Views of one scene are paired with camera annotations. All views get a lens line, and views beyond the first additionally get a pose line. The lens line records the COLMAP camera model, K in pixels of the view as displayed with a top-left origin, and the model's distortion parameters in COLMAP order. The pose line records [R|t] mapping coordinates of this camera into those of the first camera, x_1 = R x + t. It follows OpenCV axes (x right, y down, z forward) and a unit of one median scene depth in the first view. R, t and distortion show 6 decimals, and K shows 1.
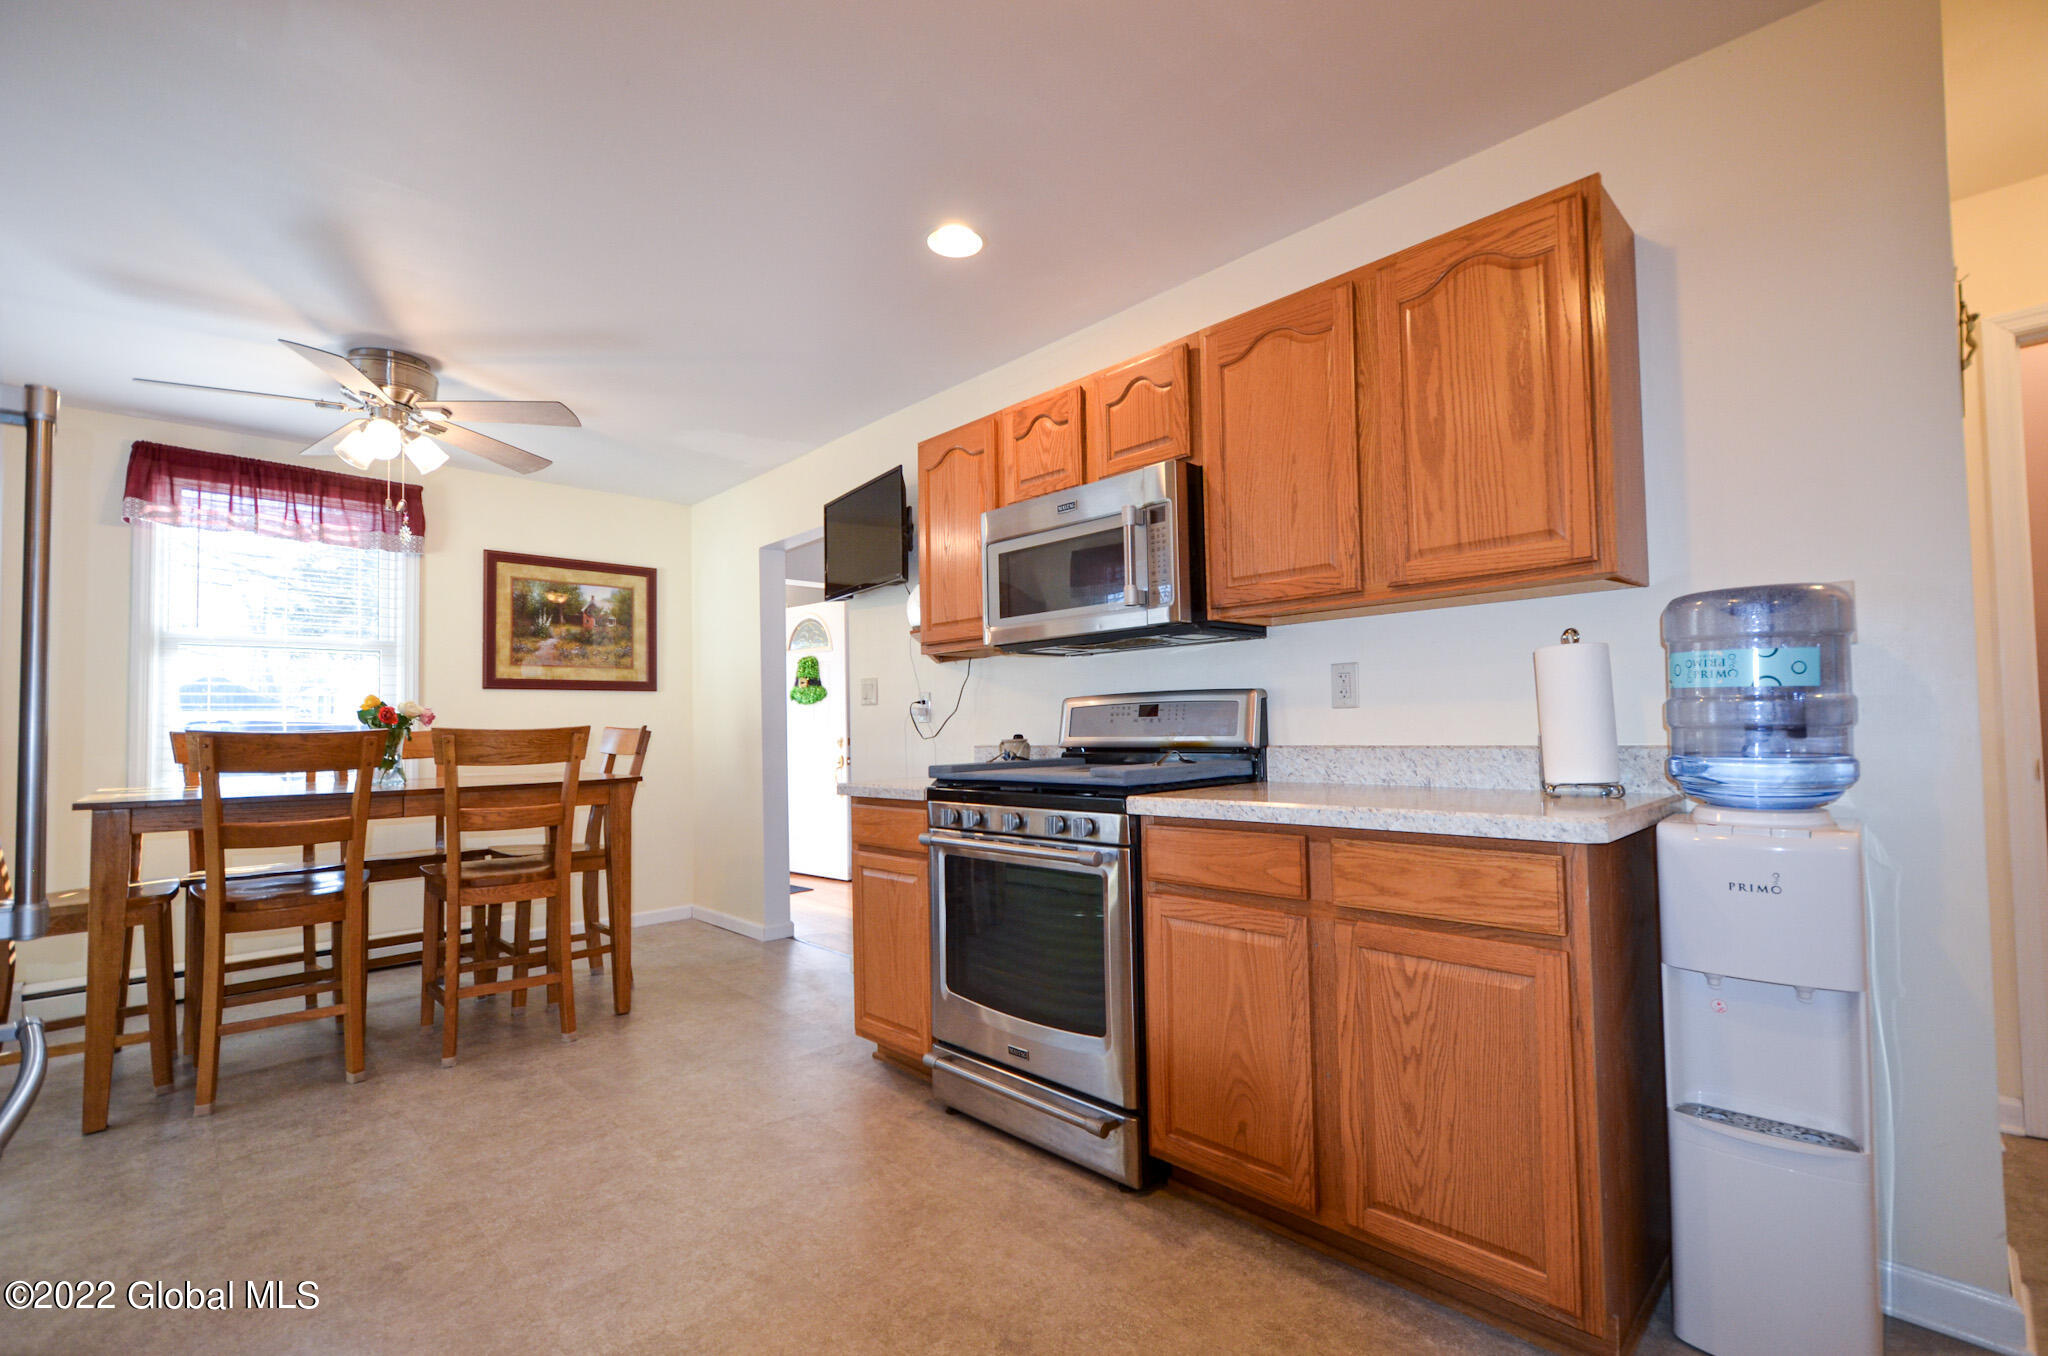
lens RADIAL K [[891.2, 0, 1048.9], [0, 891.2, 694.3], [0, 0, 1]] dist [0.005861, -0.005678]
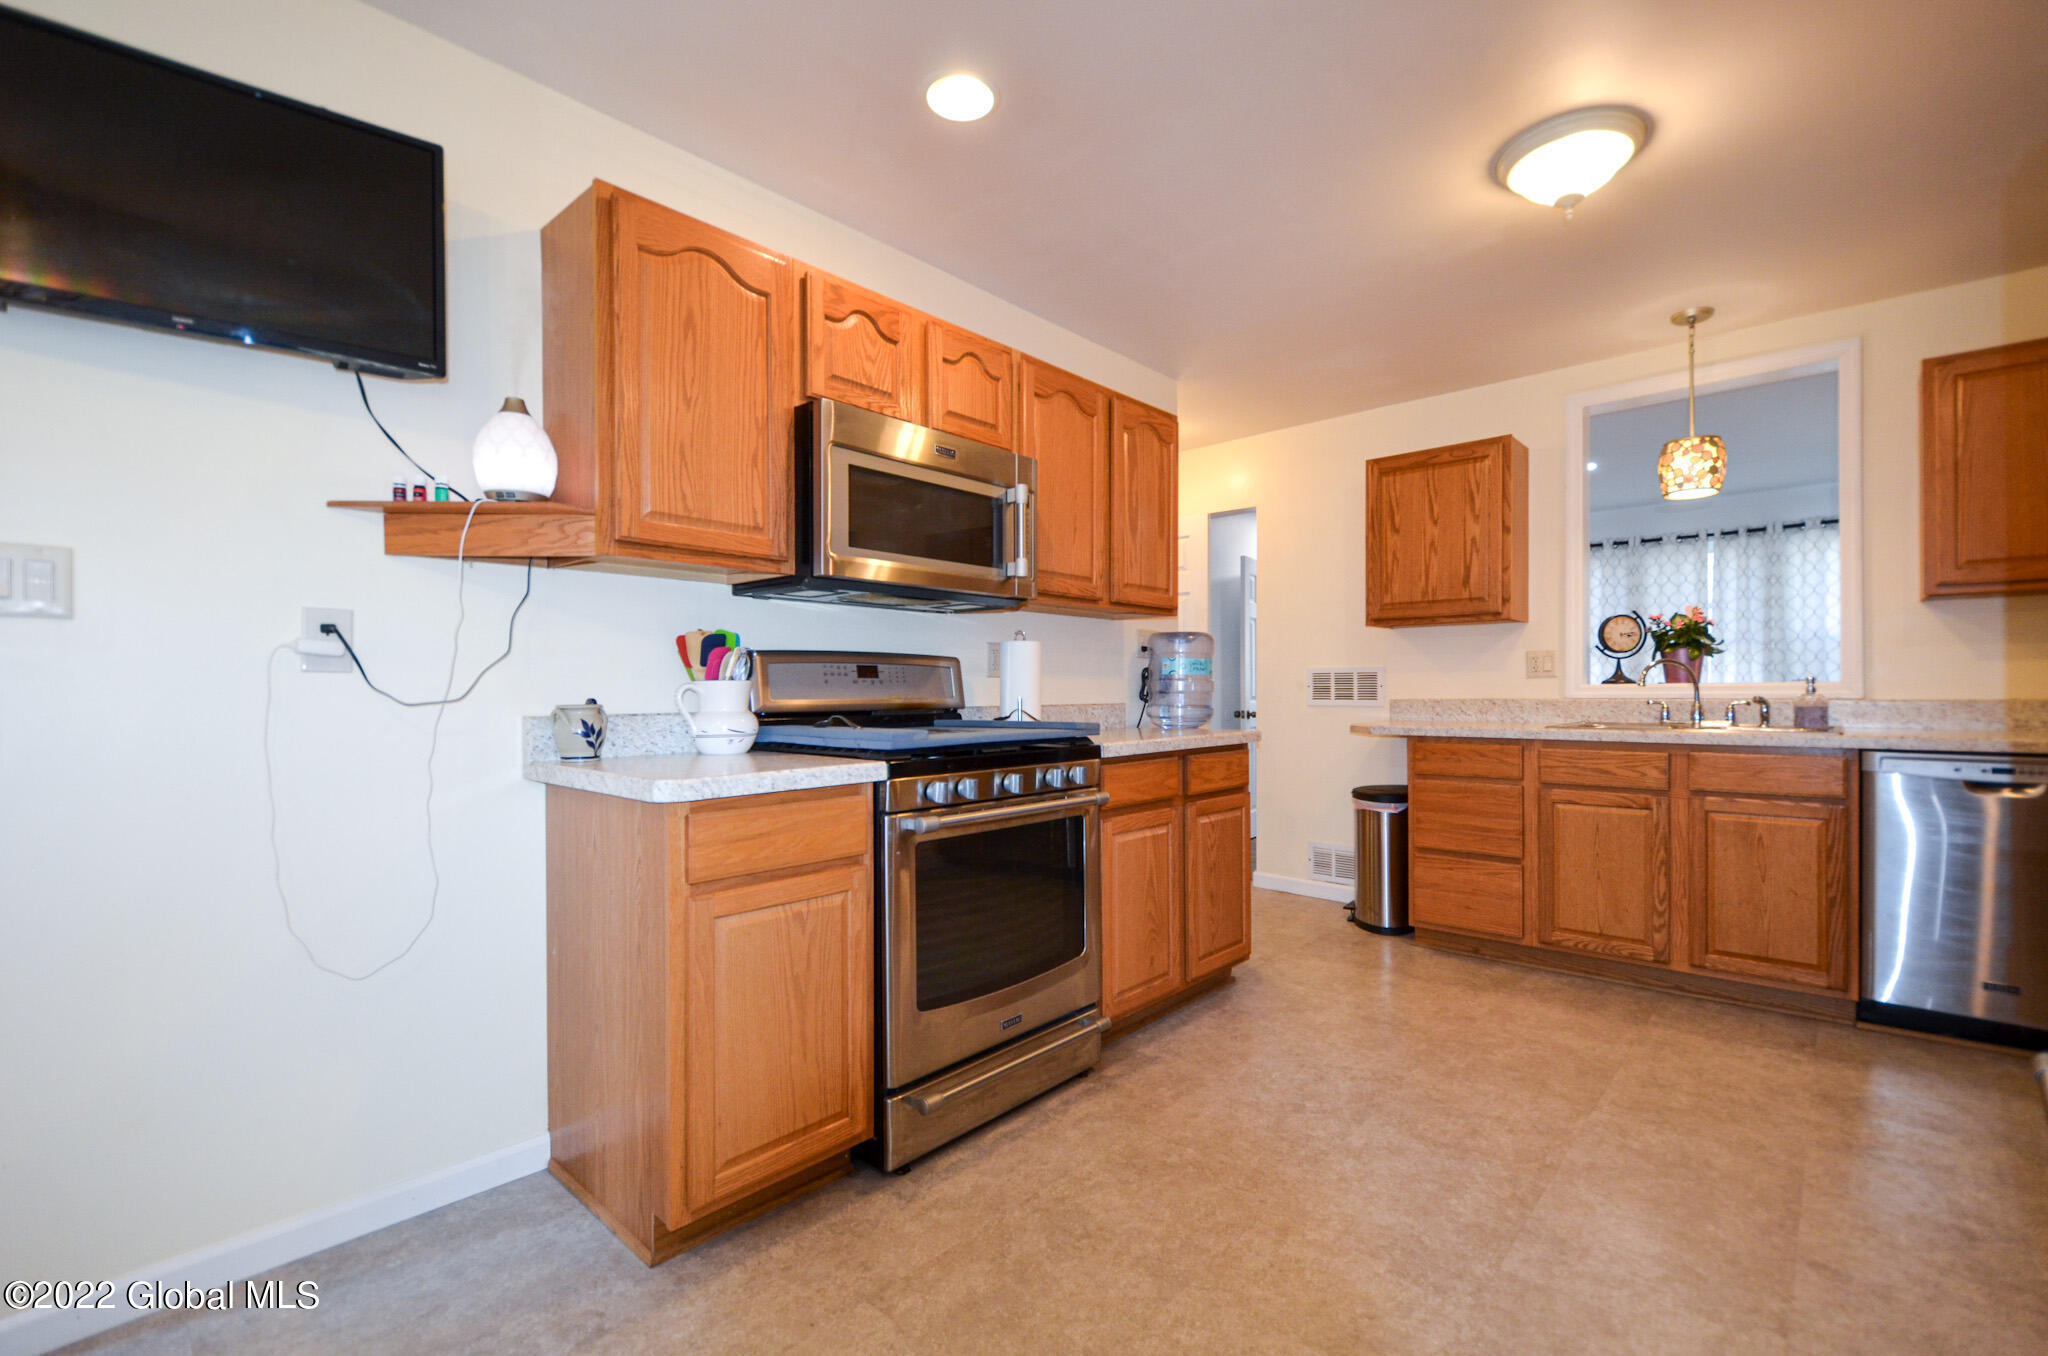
lens RADIAL K [[891.2, 0, 1040.6], [0, 891.2, 694.8], [0, 0, 1]] dist [0.005861, -0.005678]
pose [[-0.057085, 0.016715, 0.998229, -0.935206], [-0.029985, 0.999380, -0.018449, 0.060467], [-0.997919, -0.030985, -0.056548, 0.962406]]
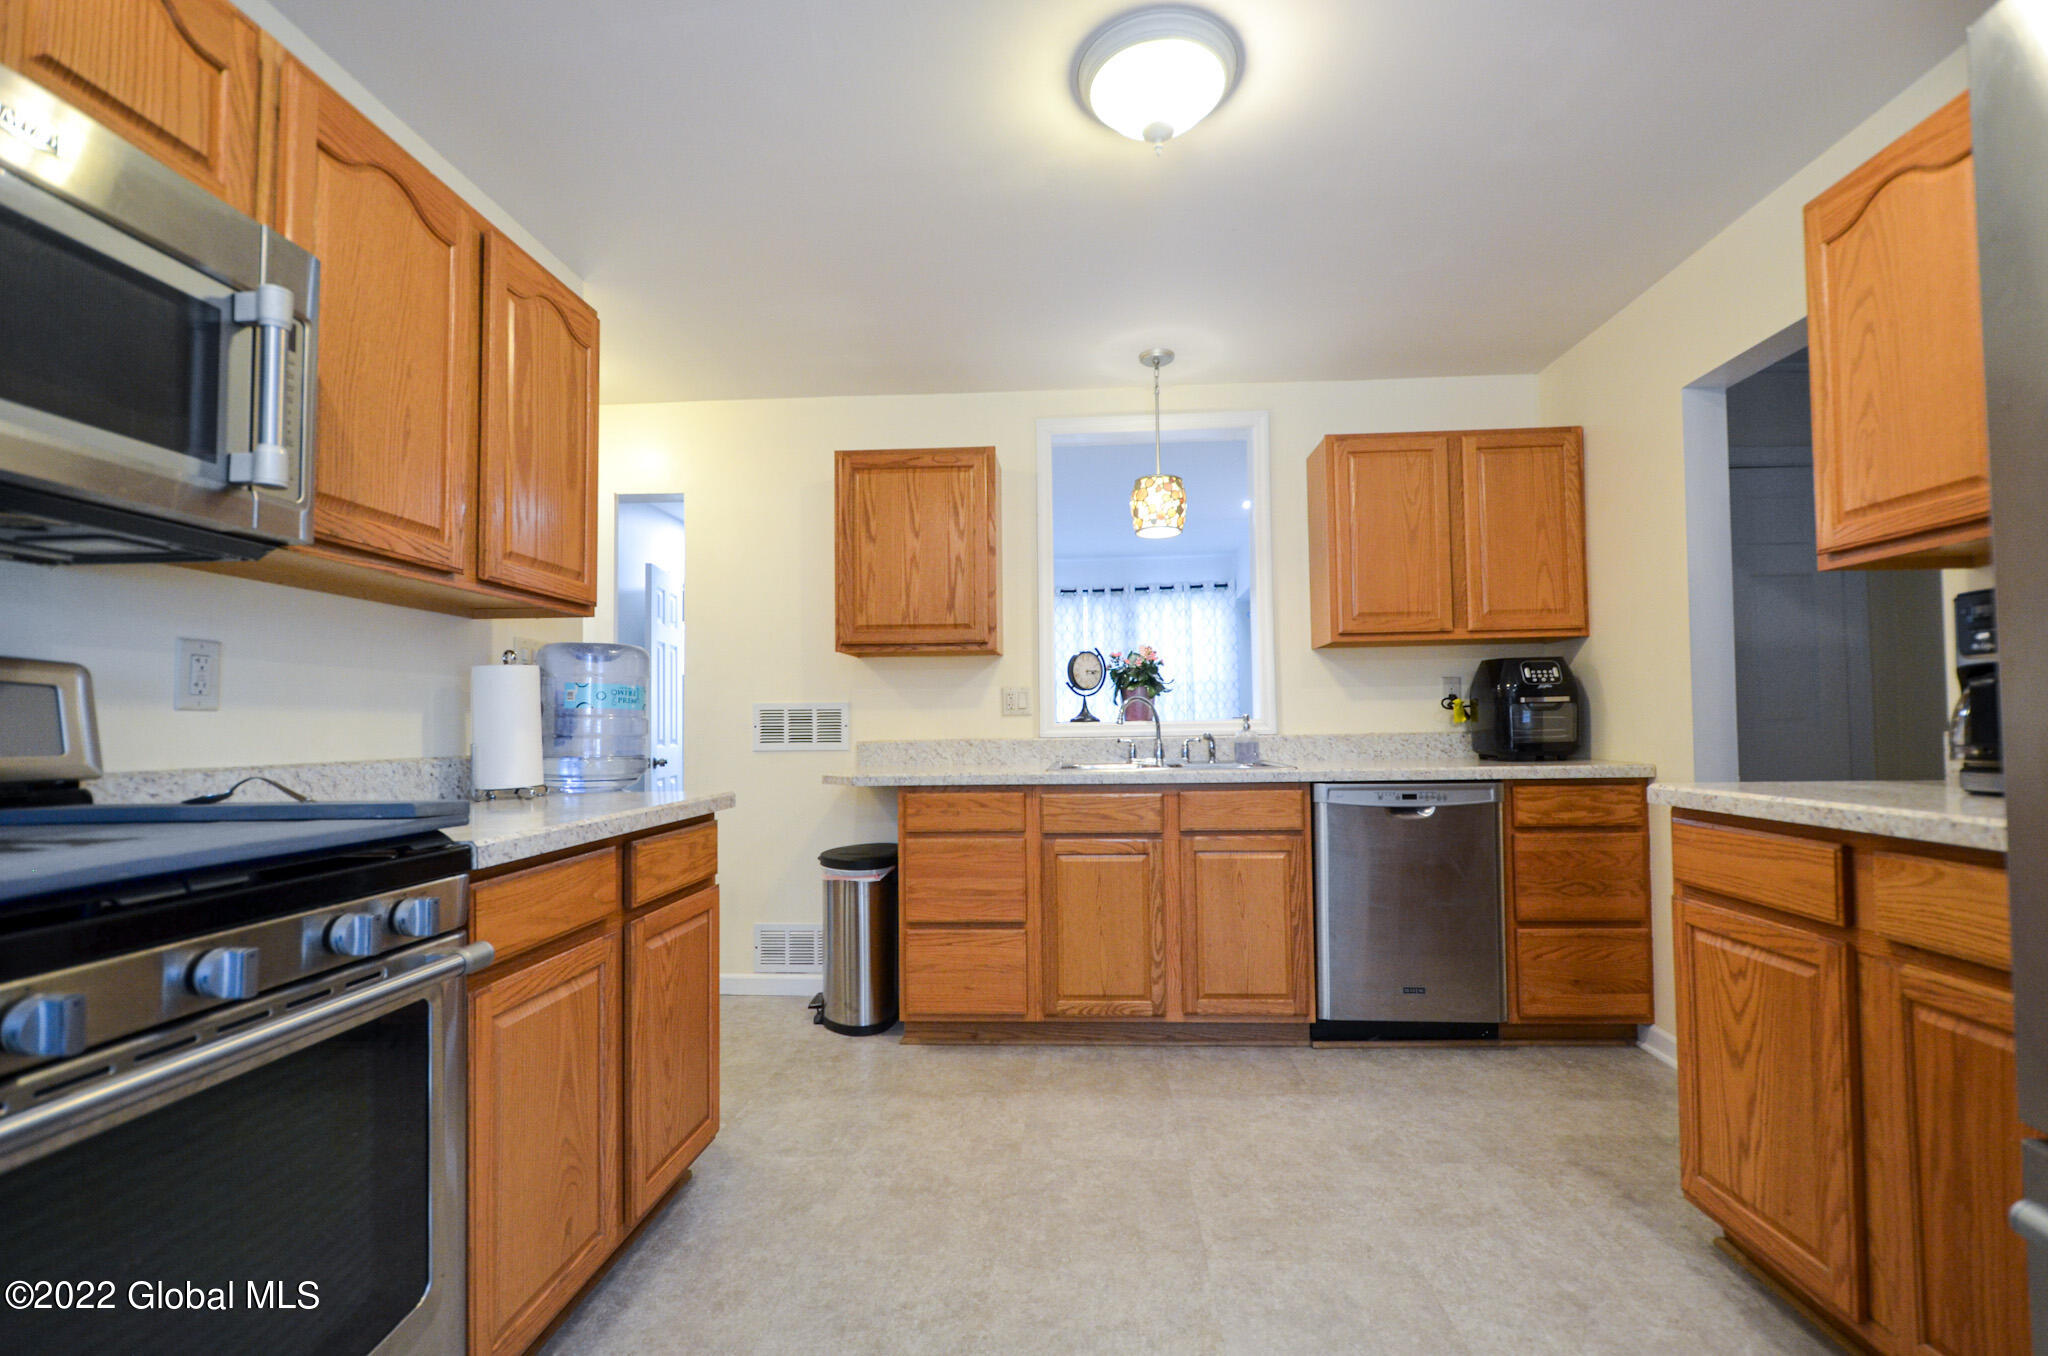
lens RADIAL K [[891.2, 0, 1043.9], [0, 891.2, 694.5], [0, 0, 1]] dist [0.005861, -0.005678]
pose [[-0.672576, 0.056058, 0.737902, -0.522043], [0.000651, 0.997171, -0.075161, 0.050124], [-0.740028, -0.050072, -0.670710, 0.938359]]
